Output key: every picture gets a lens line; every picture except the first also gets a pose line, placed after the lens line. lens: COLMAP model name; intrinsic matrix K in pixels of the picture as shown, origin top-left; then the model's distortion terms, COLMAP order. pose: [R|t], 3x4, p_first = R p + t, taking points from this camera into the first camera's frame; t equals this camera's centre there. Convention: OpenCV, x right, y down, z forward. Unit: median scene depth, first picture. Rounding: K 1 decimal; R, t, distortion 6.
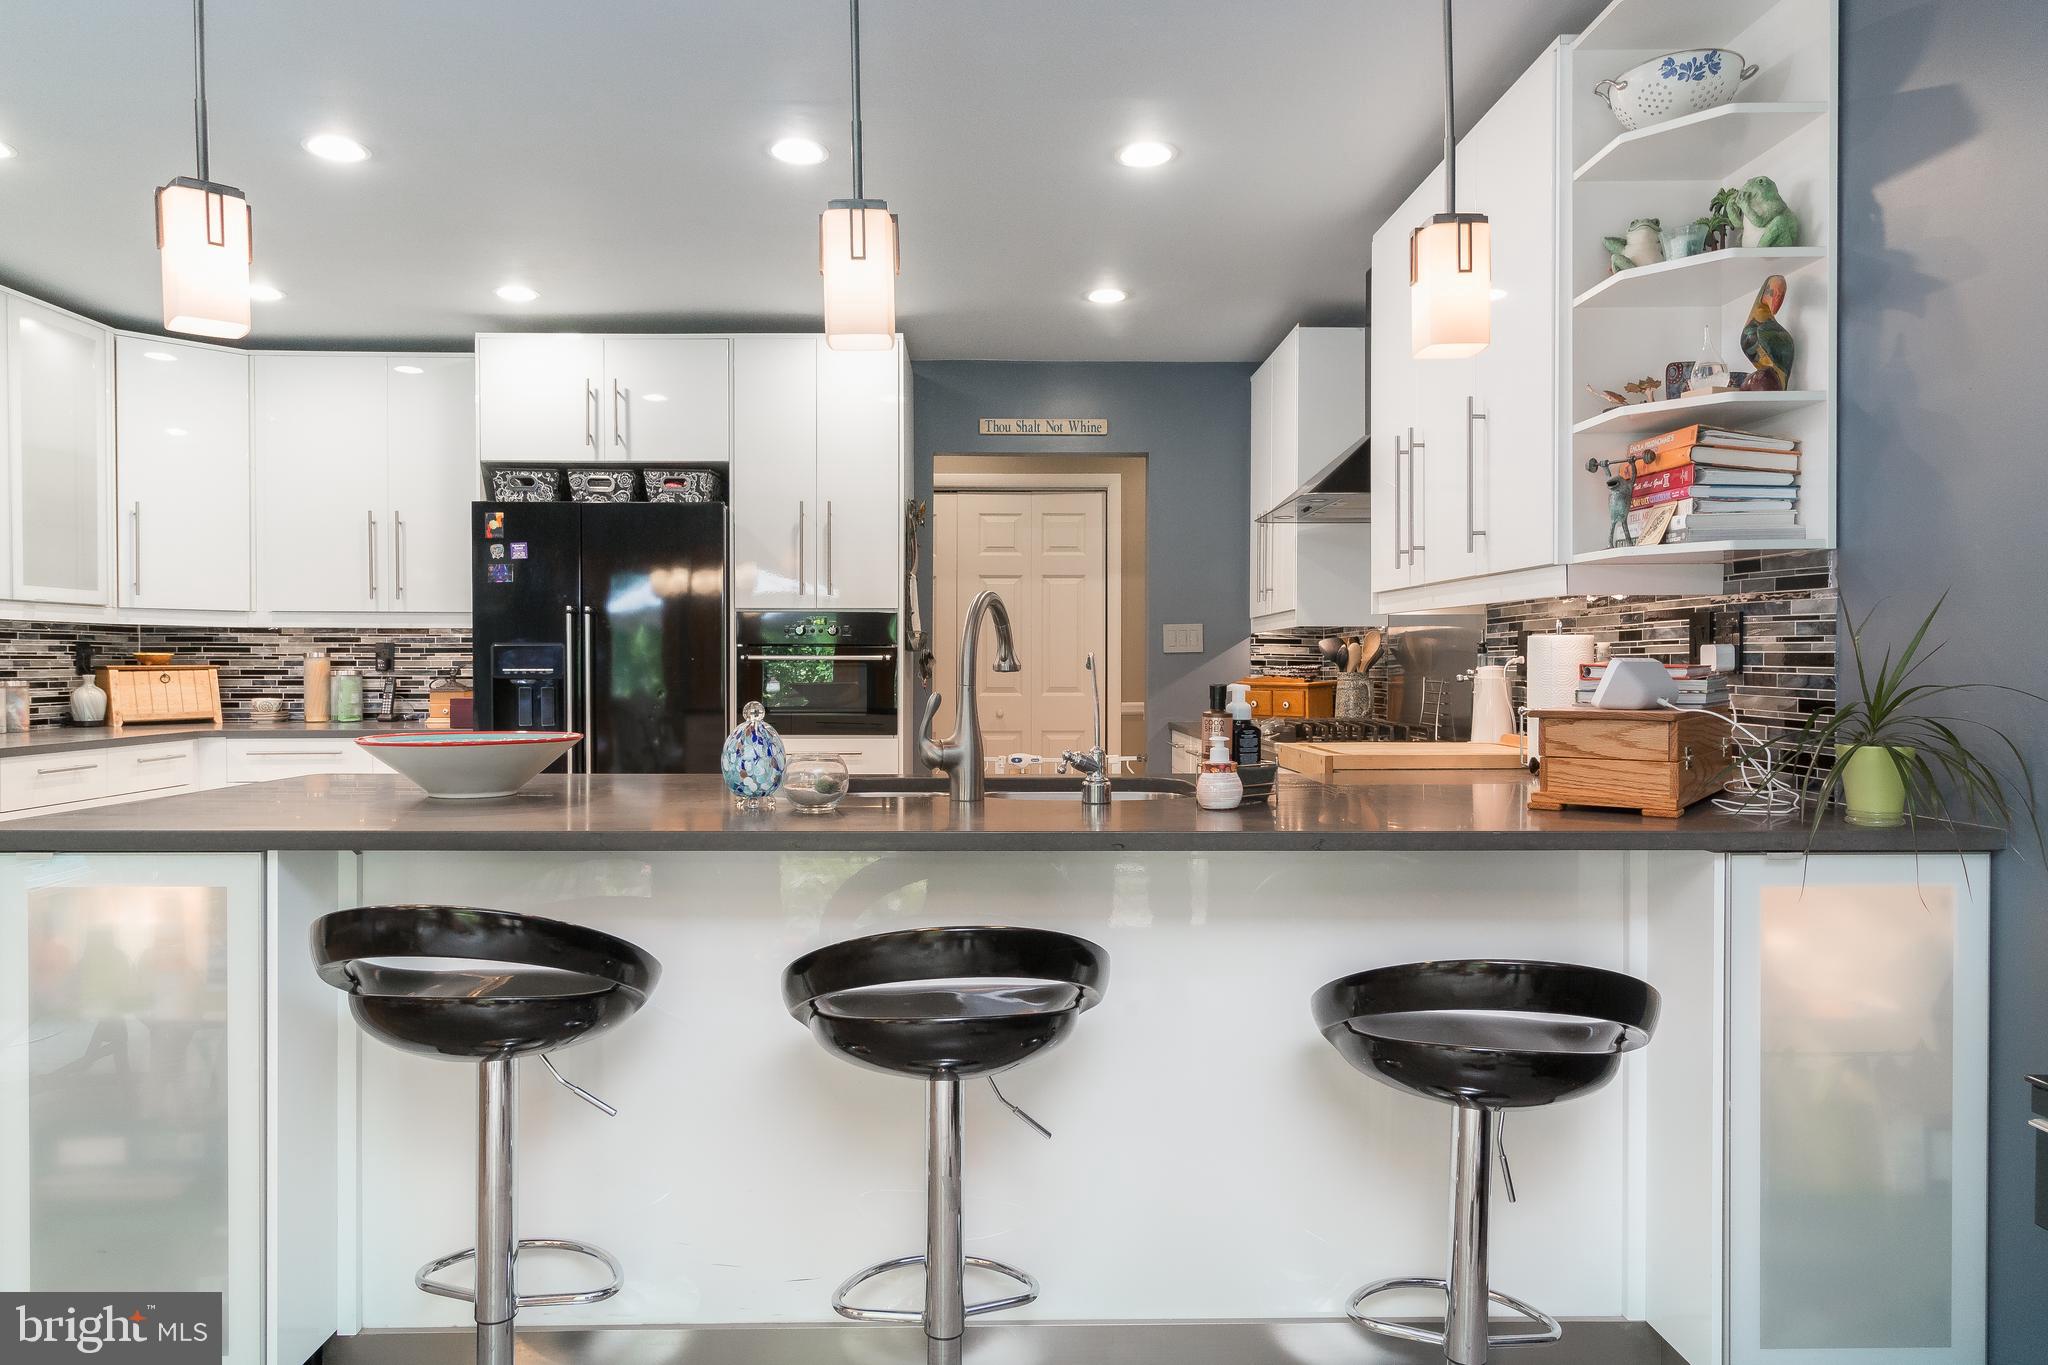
lens RADIAL K [[1290.2, 0, 1024.0], [0, 1290.2, 682.5], [0, 0, 1]] dist [-0.001529, -0.000651]
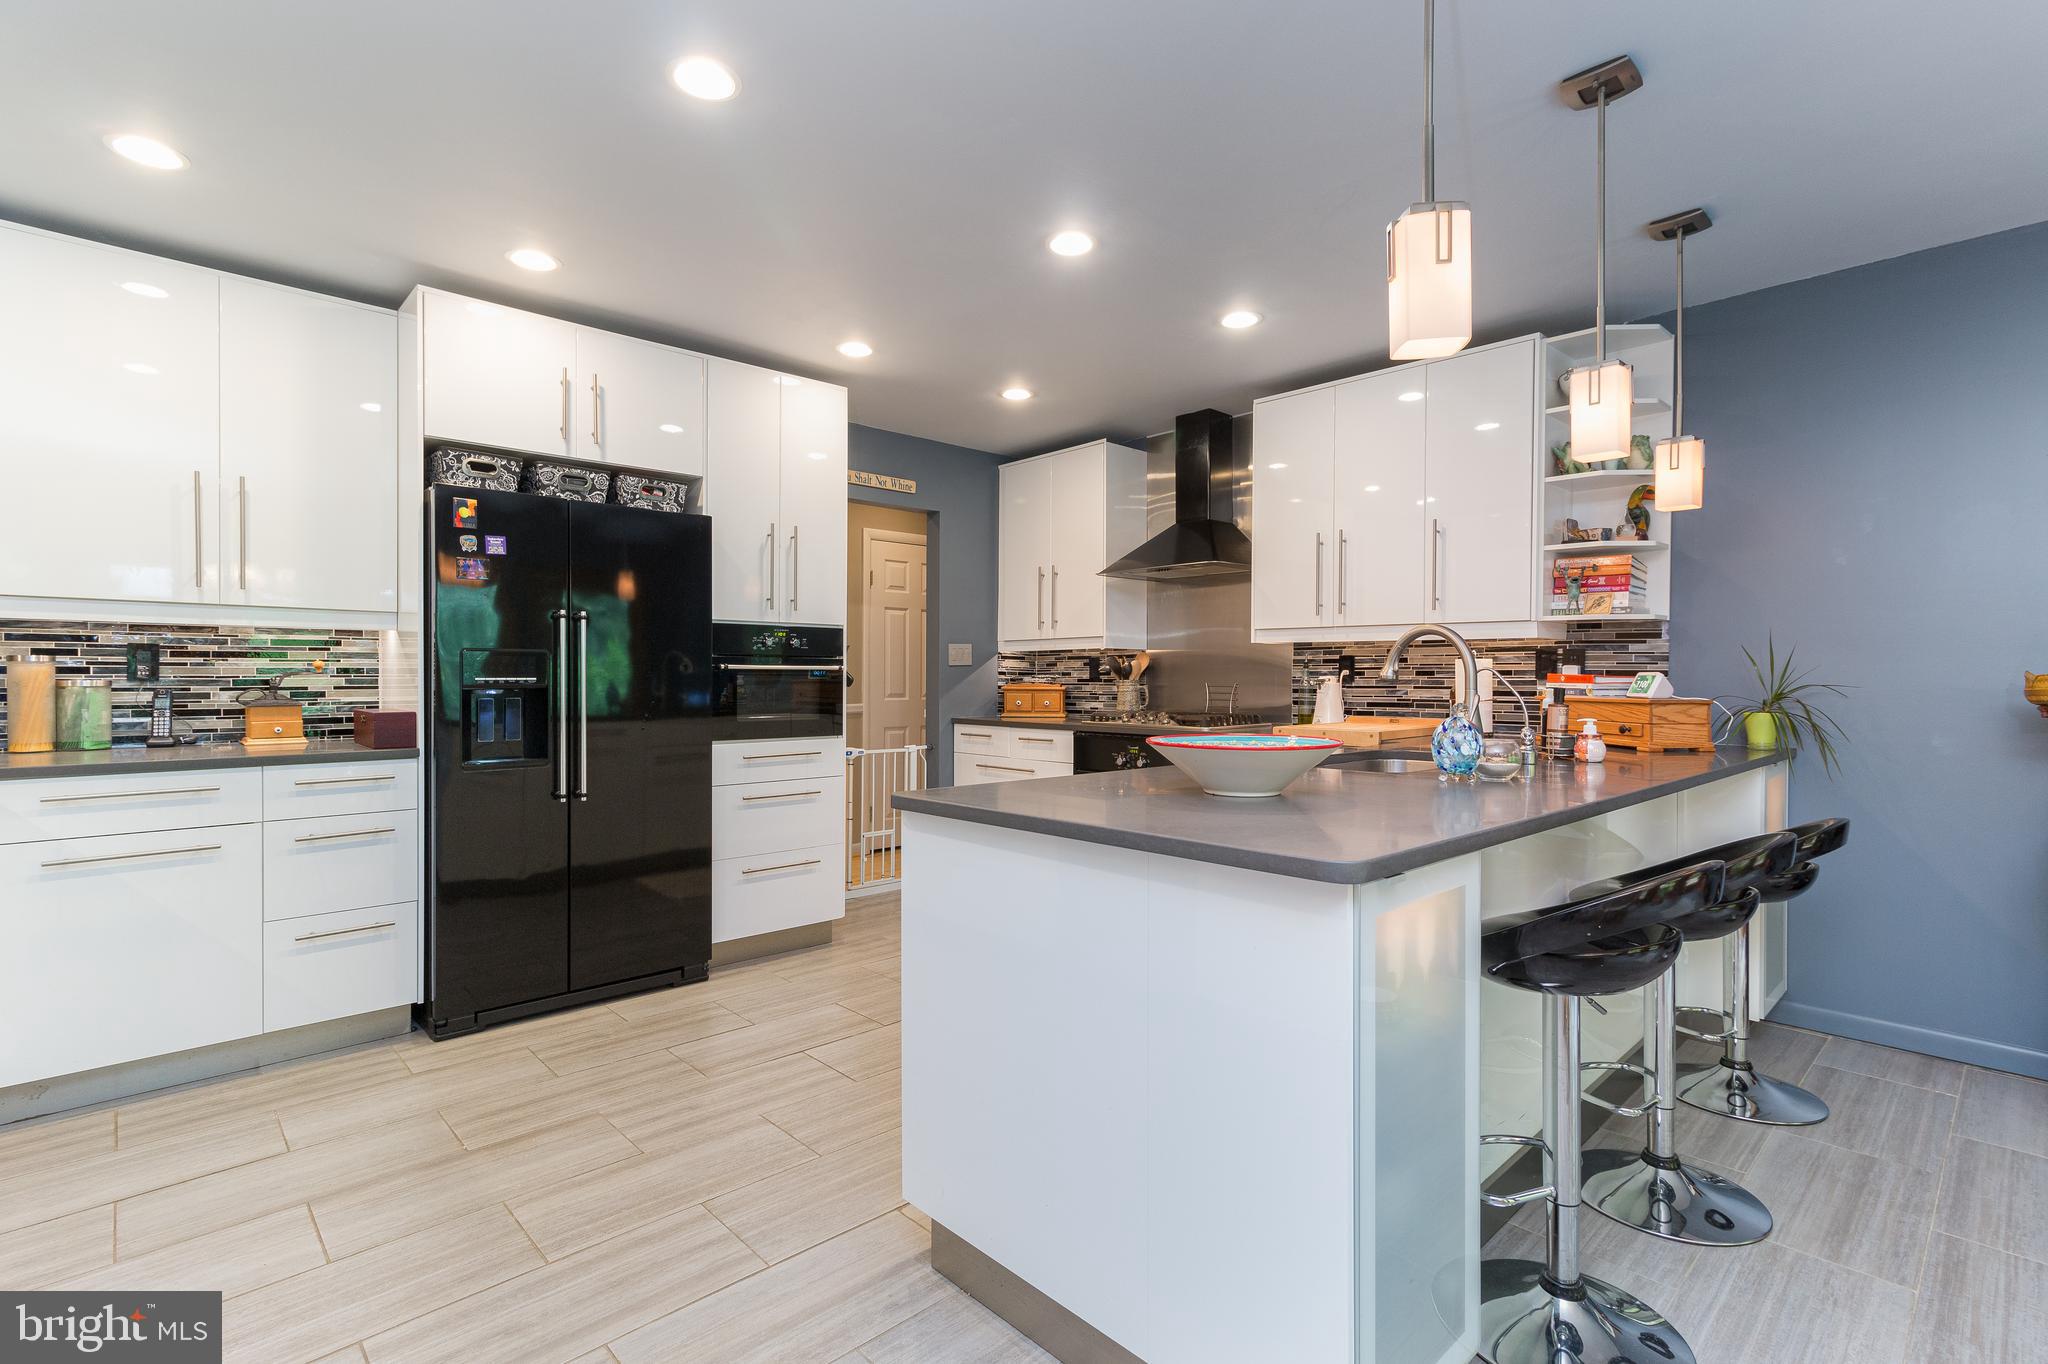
lens RADIAL K [[949.1, 0, 1024.0], [0, 949.1, 682.0], [0, 0, 1]] dist [0.002310, -0.012093]
pose [[0.740187, -0.003210, 0.672393, -0.551446], [0.006902, 0.999972, -0.002824, -0.003121], [-0.672365, 0.006732, 0.740189, 0.265614]]
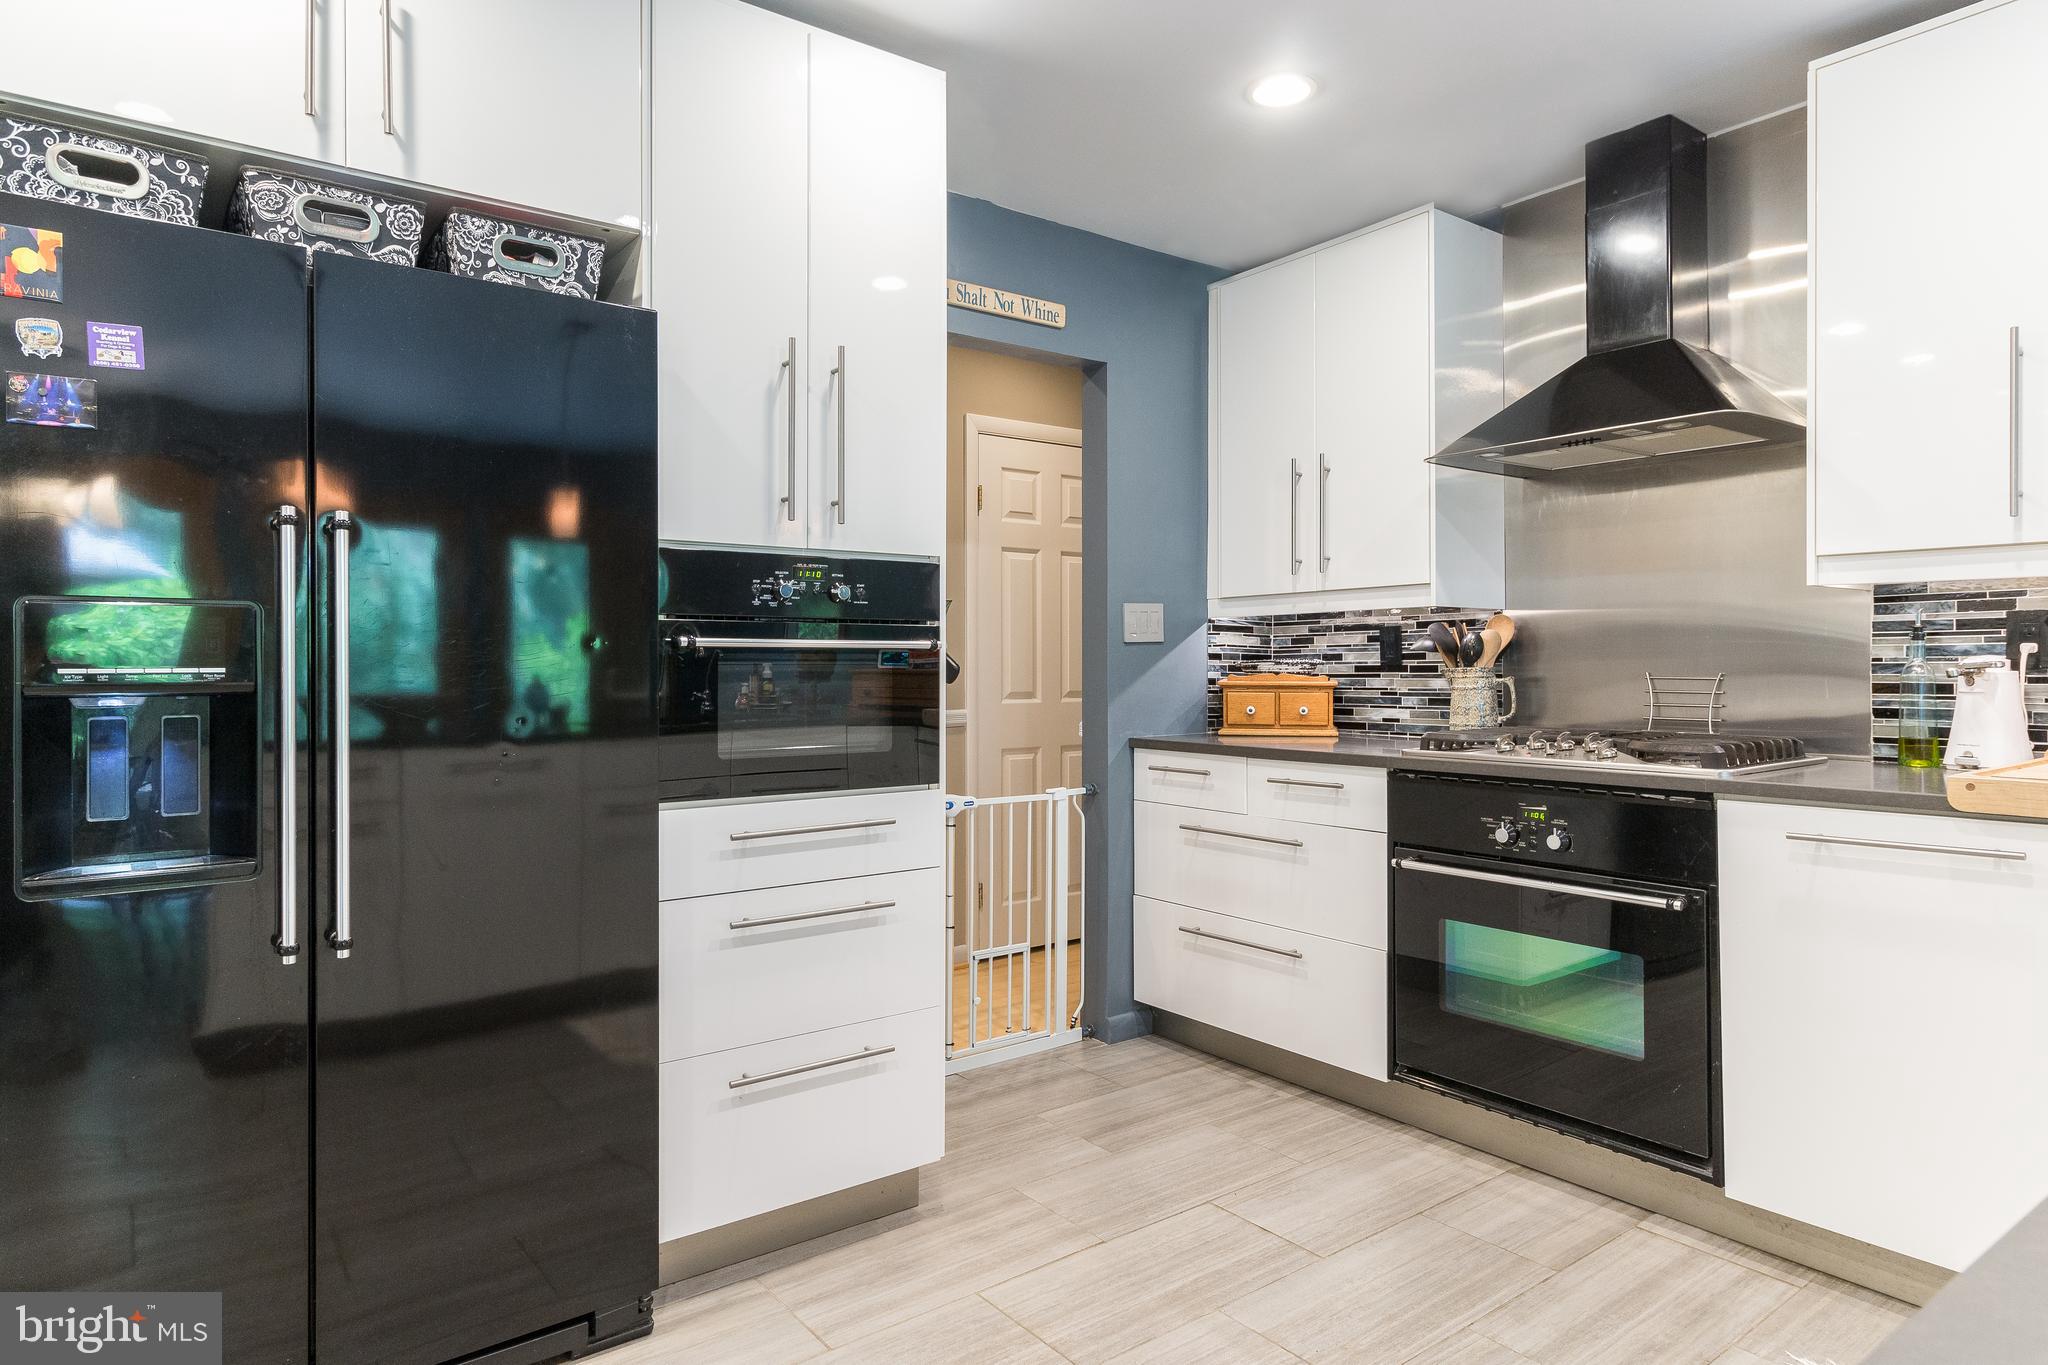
lens RADIAL K [[1182.4, 0, 1020.7], [0, 1182.4, 660.8], [0, 0, 1]] dist [-0.002523, 0.000493]
pose [[0.808158, -0.001070, 0.588964, -0.374091], [0.010825, 0.999856, -0.013037, -0.005198], [-0.588866, 0.016911, 0.808054, 0.567542]]
